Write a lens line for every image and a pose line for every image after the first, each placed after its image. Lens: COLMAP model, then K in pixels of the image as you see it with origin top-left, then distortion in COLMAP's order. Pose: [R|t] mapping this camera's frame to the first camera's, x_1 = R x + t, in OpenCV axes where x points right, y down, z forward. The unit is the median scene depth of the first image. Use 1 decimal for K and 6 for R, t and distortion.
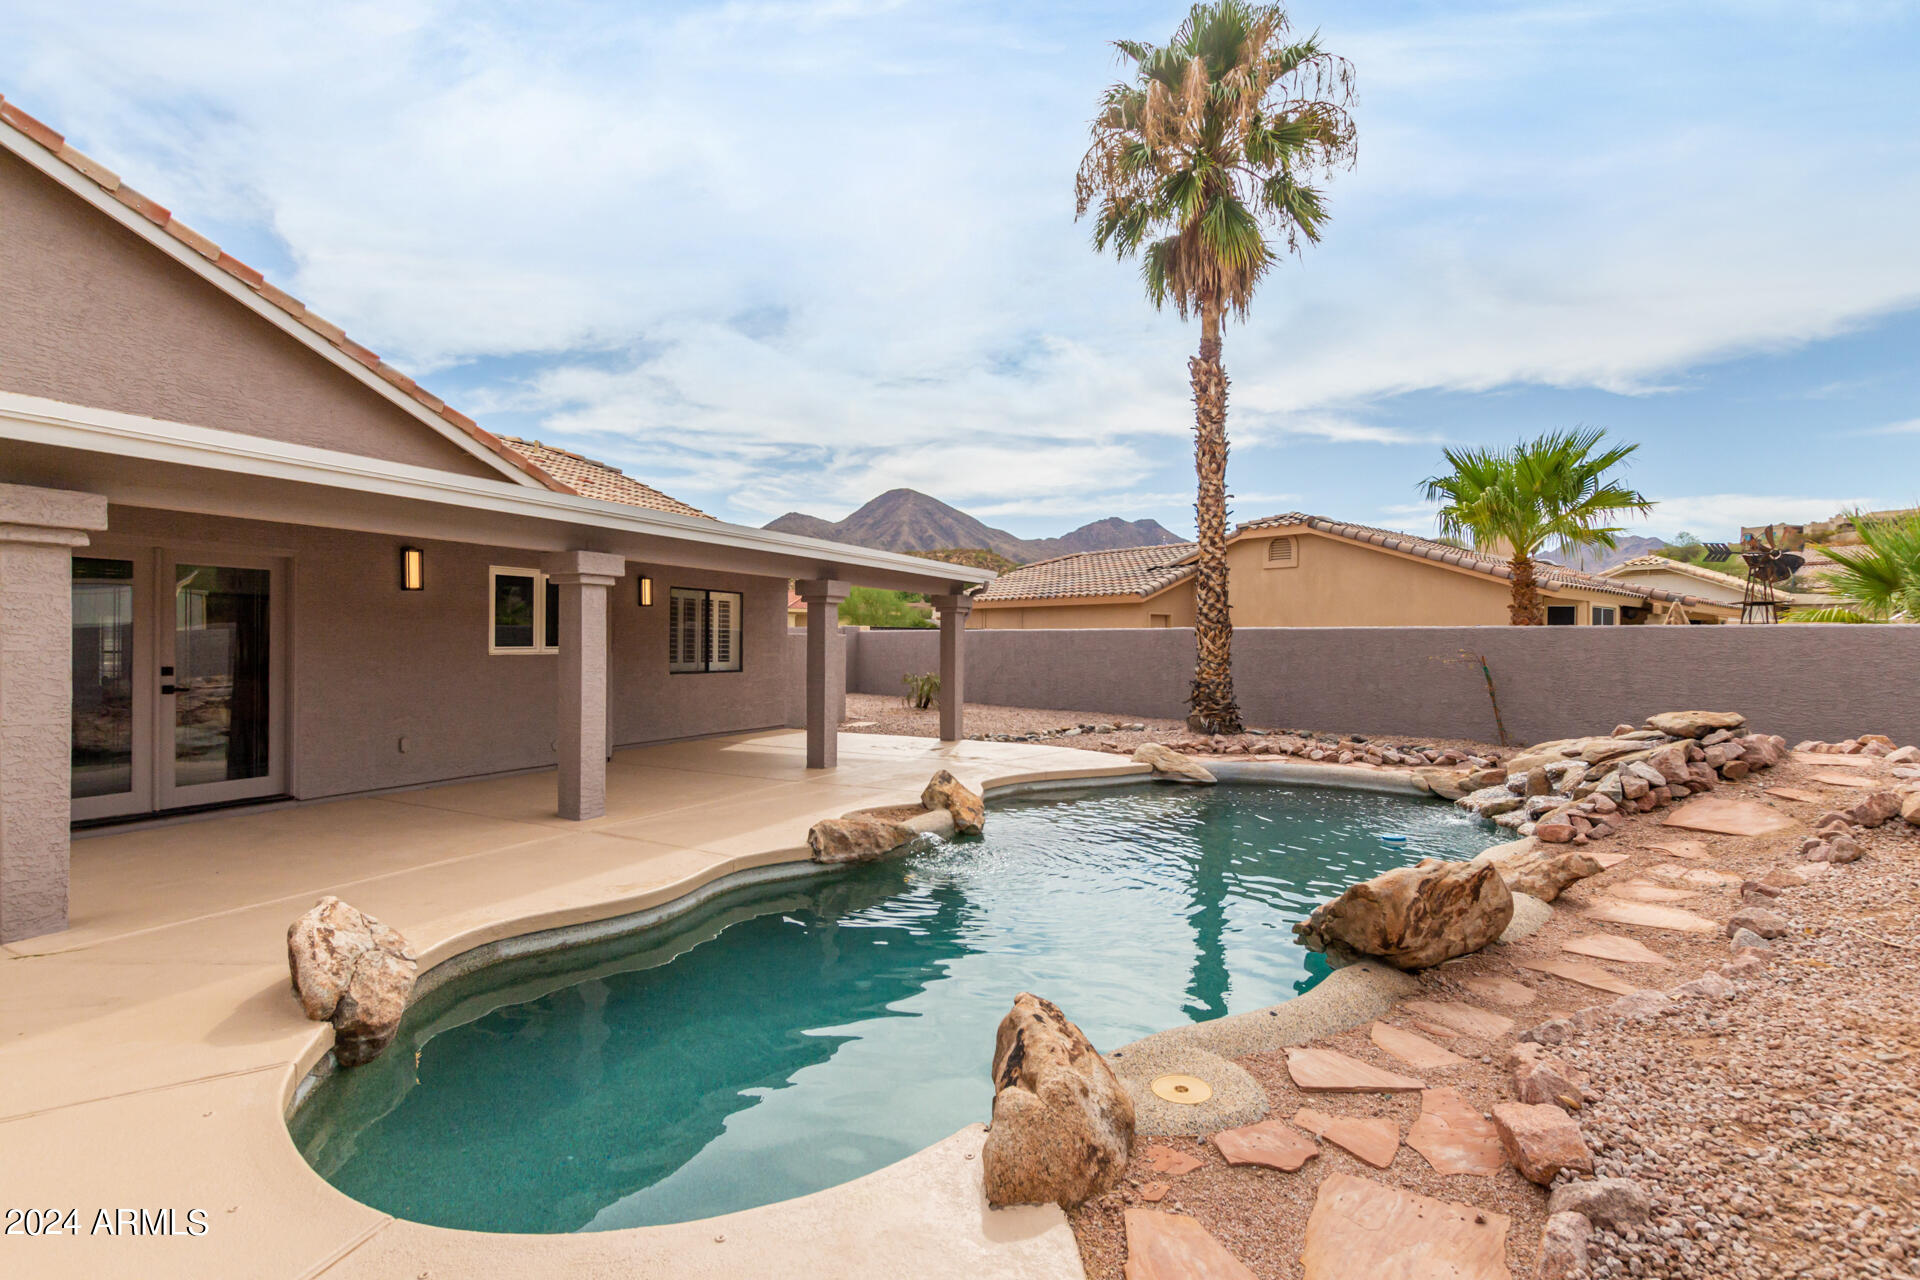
lens RADIAL K [[905.0, 0, 949.9], [0, 905.0, 635.6], [0, 0, 1]] dist [0.002052, -0.000248]
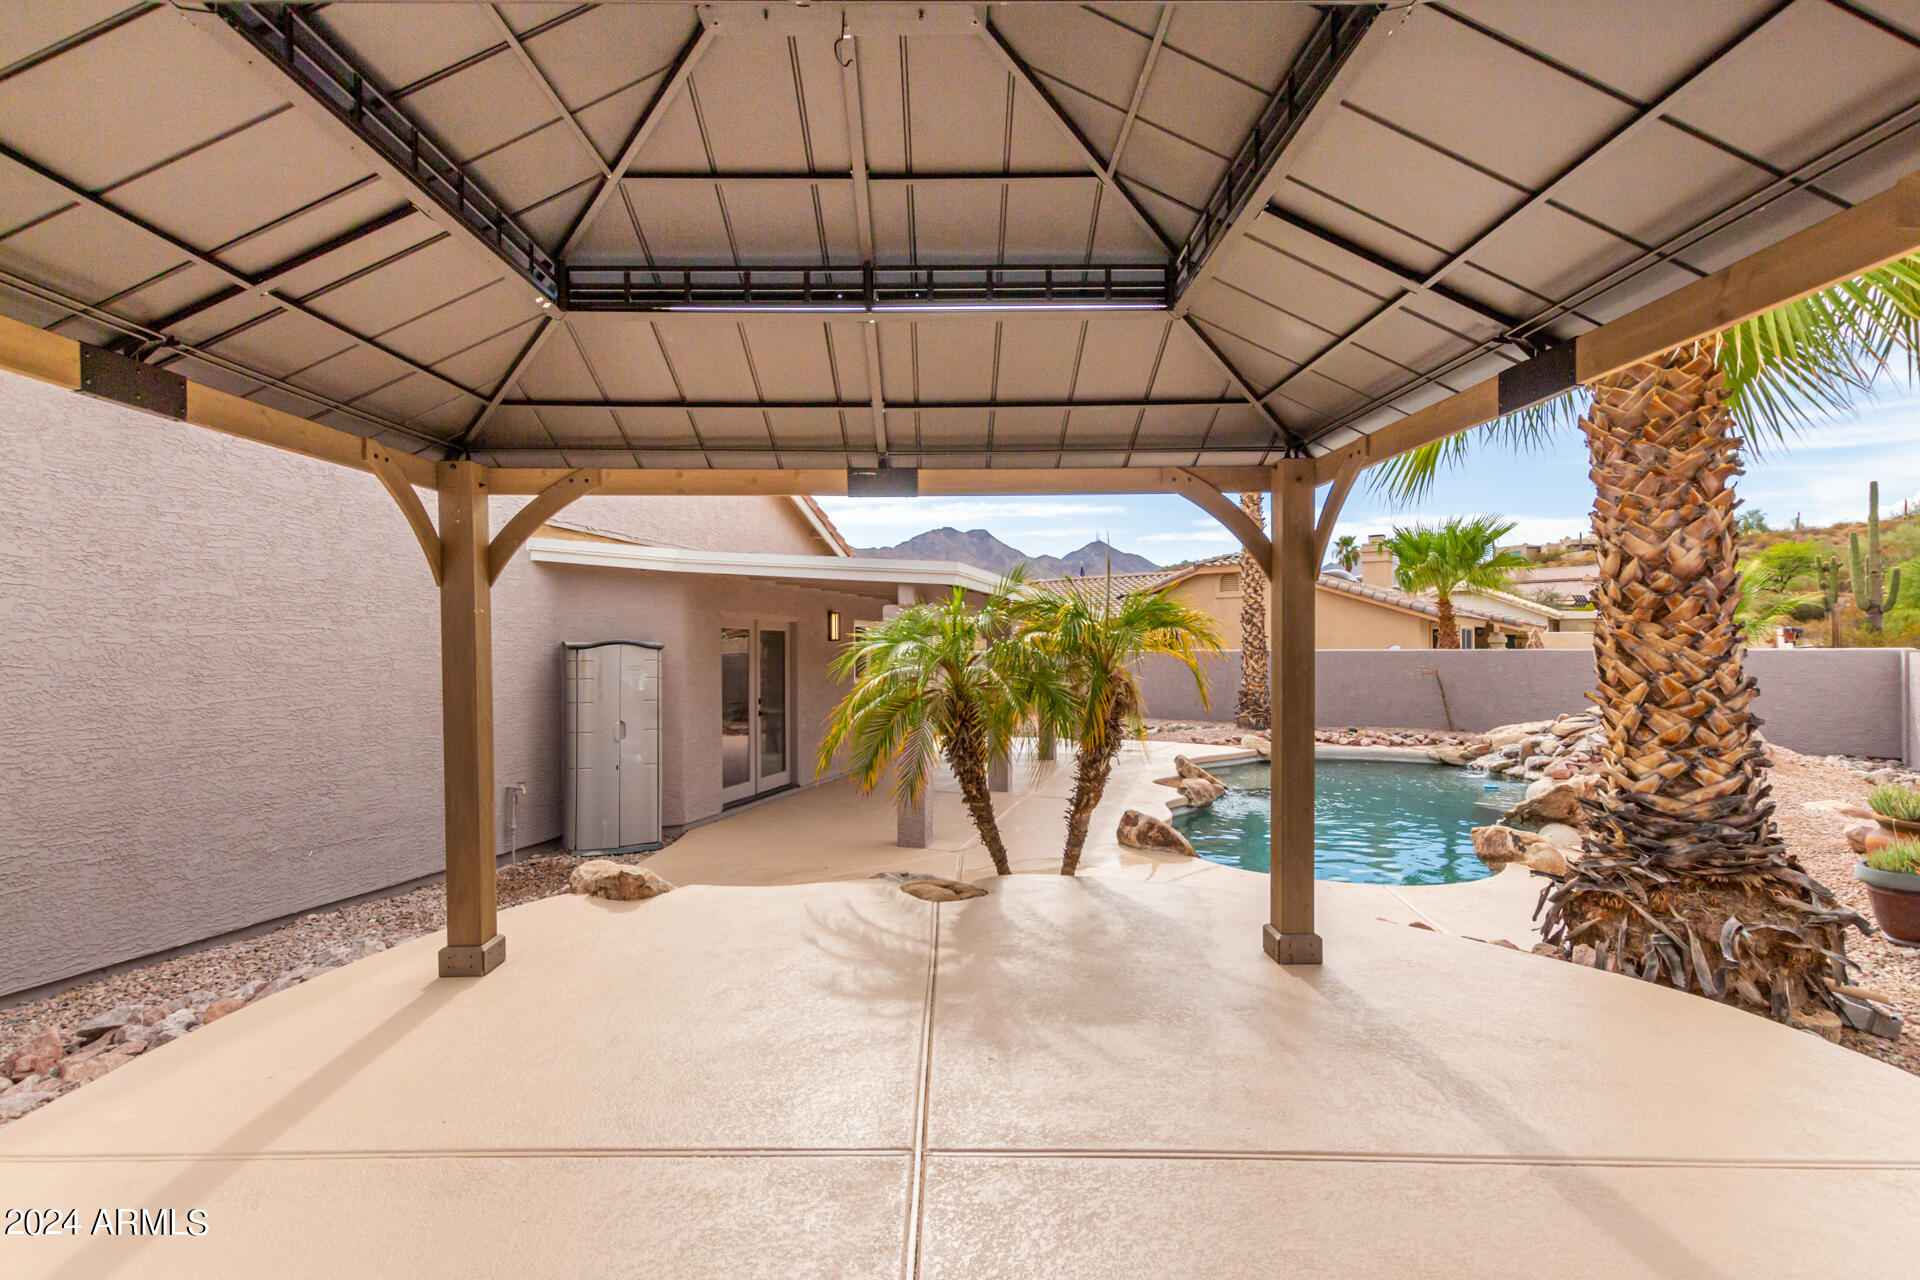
lens RADIAL K [[905.0, 0, 949.9], [0, 905.0, 635.6], [0, 0, 1]] dist [0.002052, -0.000248]
pose [[0.983339, -0.008822, 0.181568, -0.548158], [0.010464, 0.999913, -0.008086, -0.036370], [-0.181481, 0.009851, 0.983345, -0.357935]]
